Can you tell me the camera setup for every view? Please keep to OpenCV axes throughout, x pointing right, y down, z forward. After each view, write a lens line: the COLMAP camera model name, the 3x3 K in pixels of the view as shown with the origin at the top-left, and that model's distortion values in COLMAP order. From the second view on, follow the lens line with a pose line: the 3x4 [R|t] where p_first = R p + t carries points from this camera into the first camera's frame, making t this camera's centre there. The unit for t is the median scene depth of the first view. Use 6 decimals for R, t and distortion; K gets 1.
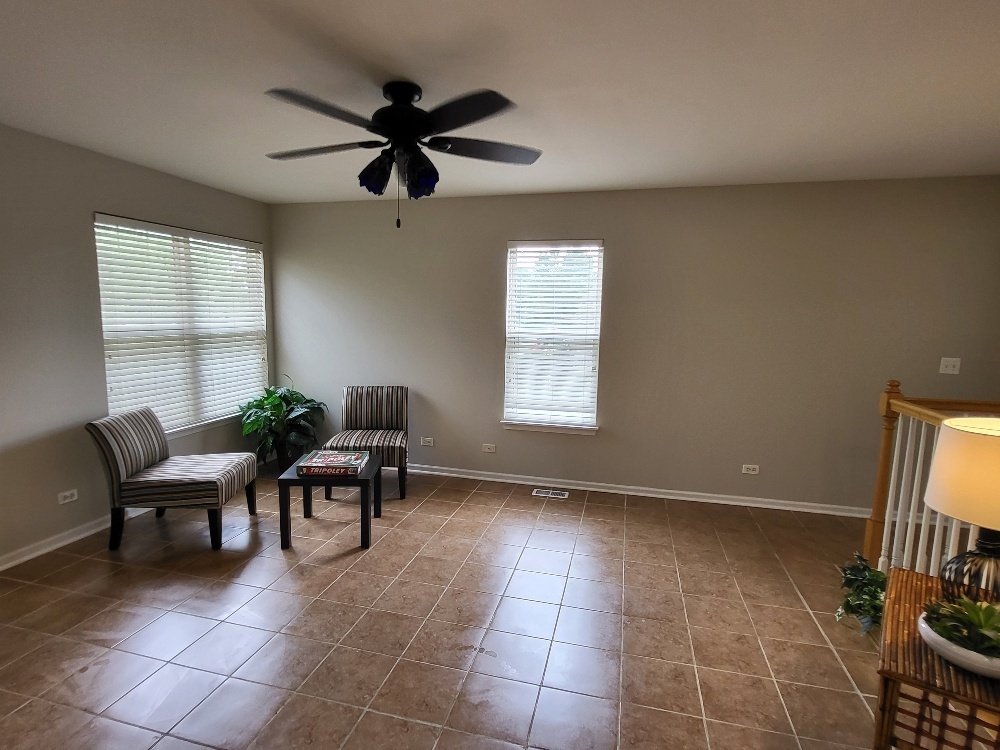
lens RADIAL K [[524.0, 0, 494.6], [0, 524.0, 382.3], [0, 0, 1]] dist [-0.000048, -0.000001]
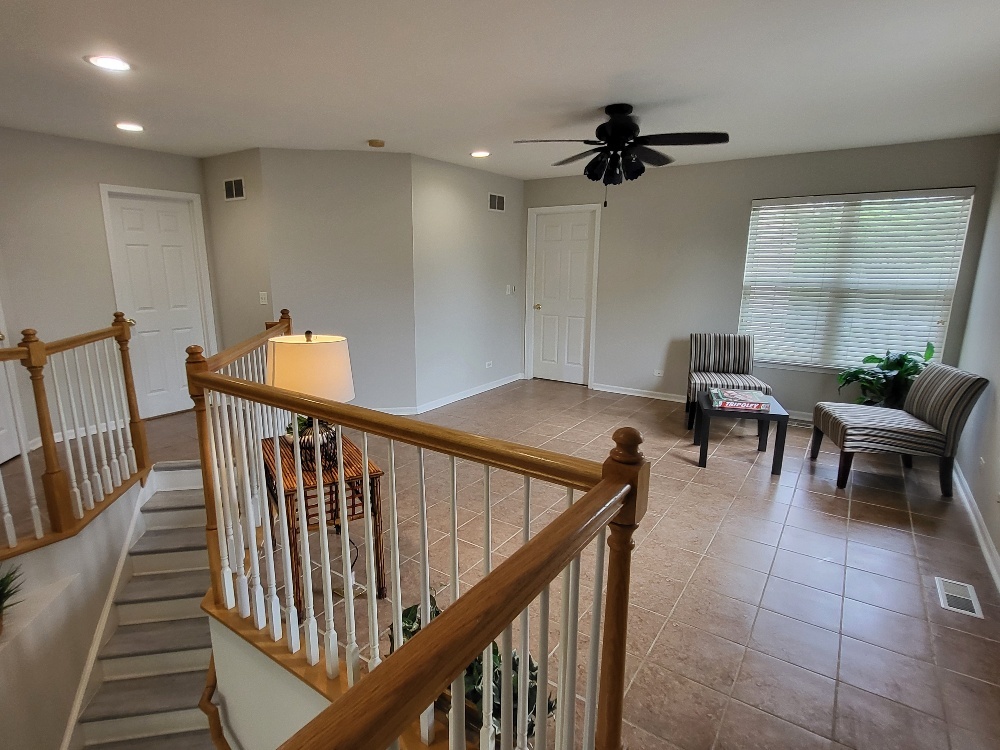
lens RADIAL K [[524.0, 0, 494.6], [0, 524.0, 382.3], [0, 0, 1]] dist [-0.000048, -0.000001]
pose [[-0.347119, 0.171800, -0.921951, 0.882000], [-0.141491, 0.962231, 0.232578, -0.064250], [0.927086, 0.211180, -0.309700, 0.831150]]
